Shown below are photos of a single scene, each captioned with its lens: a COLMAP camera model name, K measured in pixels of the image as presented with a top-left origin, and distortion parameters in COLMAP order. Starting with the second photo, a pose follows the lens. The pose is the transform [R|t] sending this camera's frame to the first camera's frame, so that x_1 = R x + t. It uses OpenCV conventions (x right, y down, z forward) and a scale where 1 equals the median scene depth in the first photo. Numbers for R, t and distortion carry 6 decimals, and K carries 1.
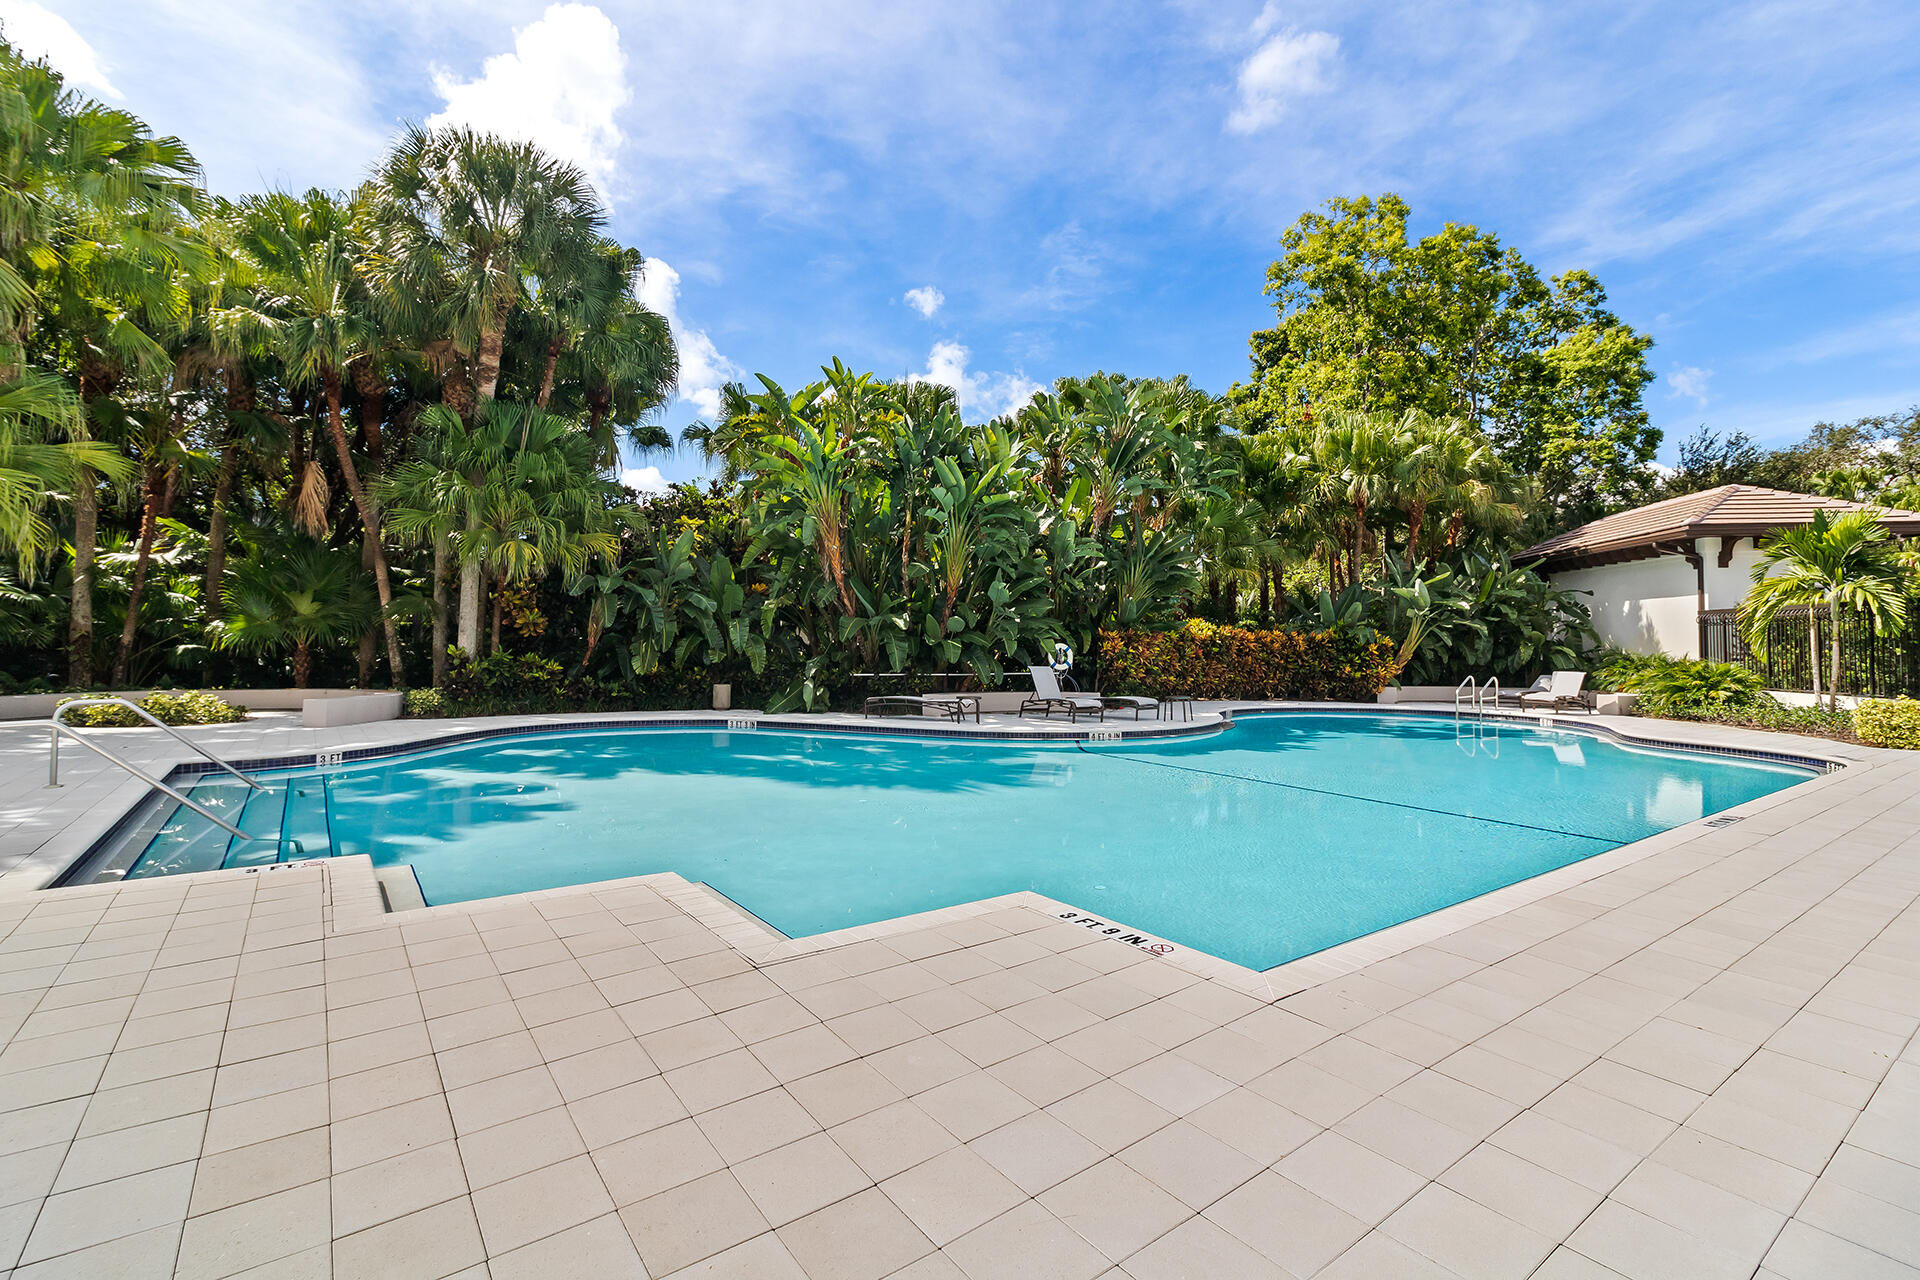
lens RADIAL K [[886.5, 0, 961.4], [0, 886.5, 642.7], [0, 0, 1]] dist [0.000570, -0.000040]
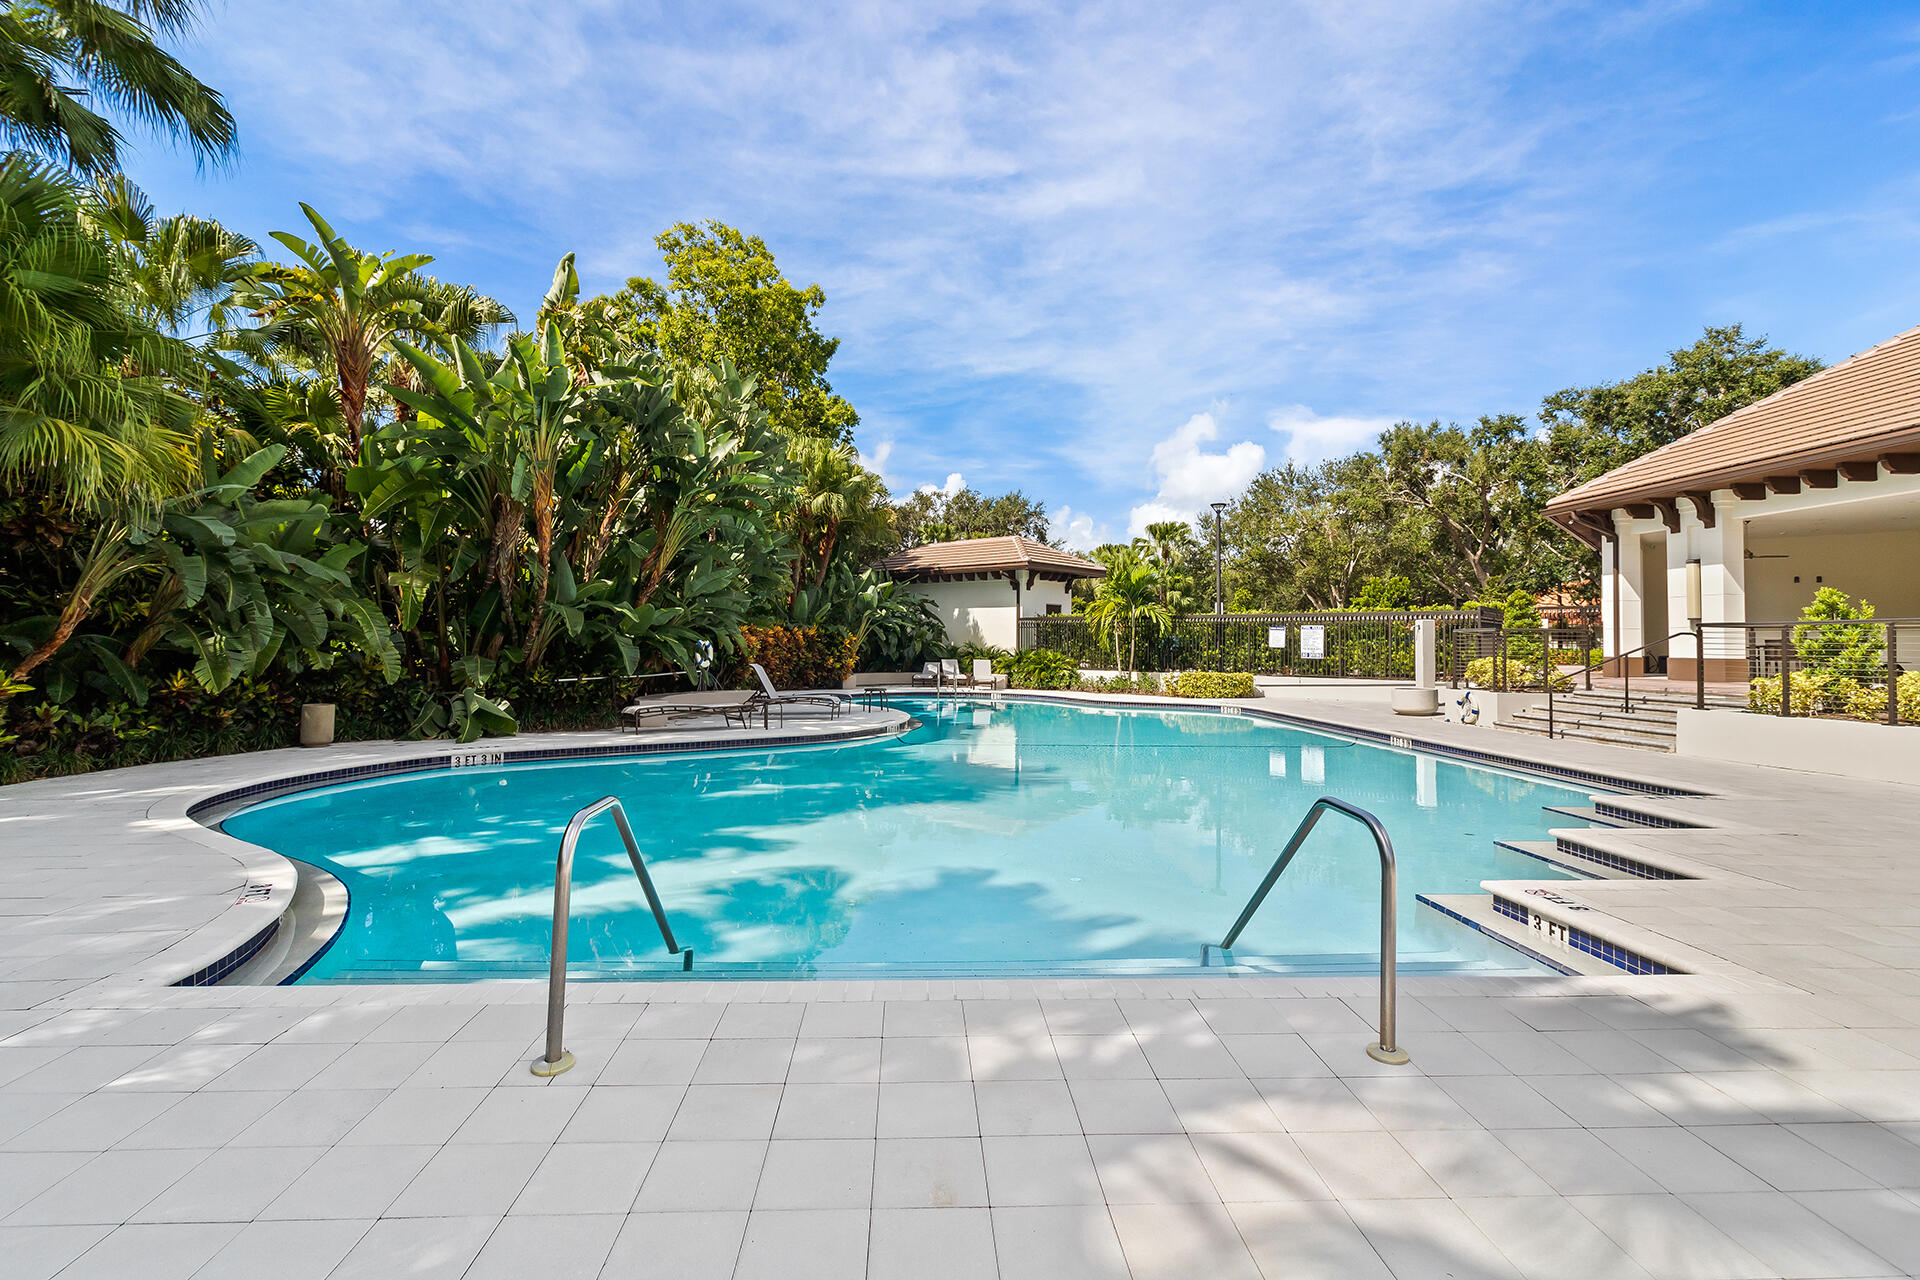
lens RADIAL K [[886.5, 0, 960.3], [0, 886.5, 640.3], [0, 0, 1]] dist [0.000570, -0.000040]
pose [[0.542915, 0.002212, 0.839785, -0.496906], [-0.011361, 0.999924, 0.004710, -0.004454], [-0.839711, -0.012098, 0.542899, 0.272339]]
